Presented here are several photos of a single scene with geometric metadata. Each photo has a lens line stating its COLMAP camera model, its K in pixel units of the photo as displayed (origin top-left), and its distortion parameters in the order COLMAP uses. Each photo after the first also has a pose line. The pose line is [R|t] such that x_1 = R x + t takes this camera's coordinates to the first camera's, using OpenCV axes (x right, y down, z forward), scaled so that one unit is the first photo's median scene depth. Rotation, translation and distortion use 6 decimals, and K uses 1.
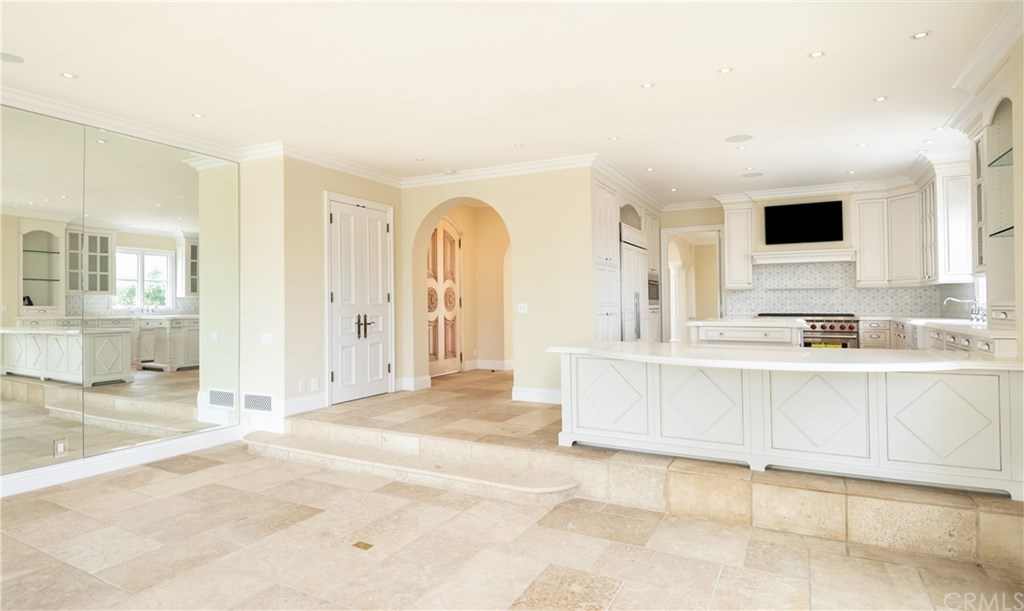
lens RADIAL K [[548.7, 0, 510.2], [0, 548.7, 302.6], [0, 0, 1]] dist [-0.006269, -0.001073]
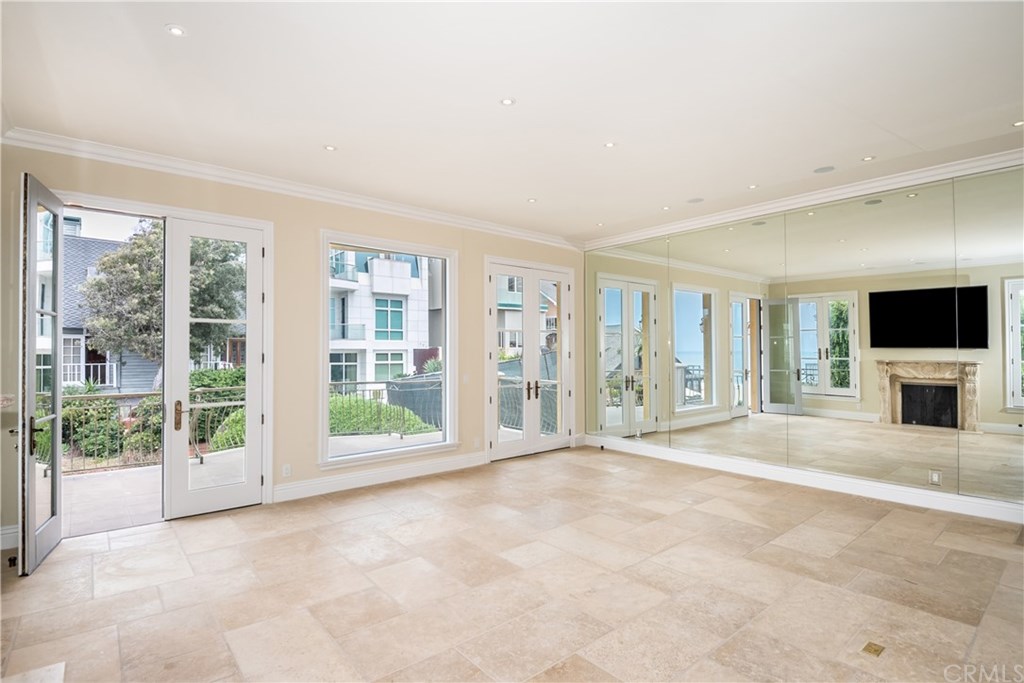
lens RADIAL K [[515.7, 0, 513.0], [0, 515.7, 344.7], [0, 0, 1]] dist [-0.002453, -0.000764]
pose [[-0.370571, -0.009903, -0.928751, 0.947750], [0.013323, 0.999784, -0.015977, 0.005869], [0.928709, -0.018295, -0.370359, 1.200356]]
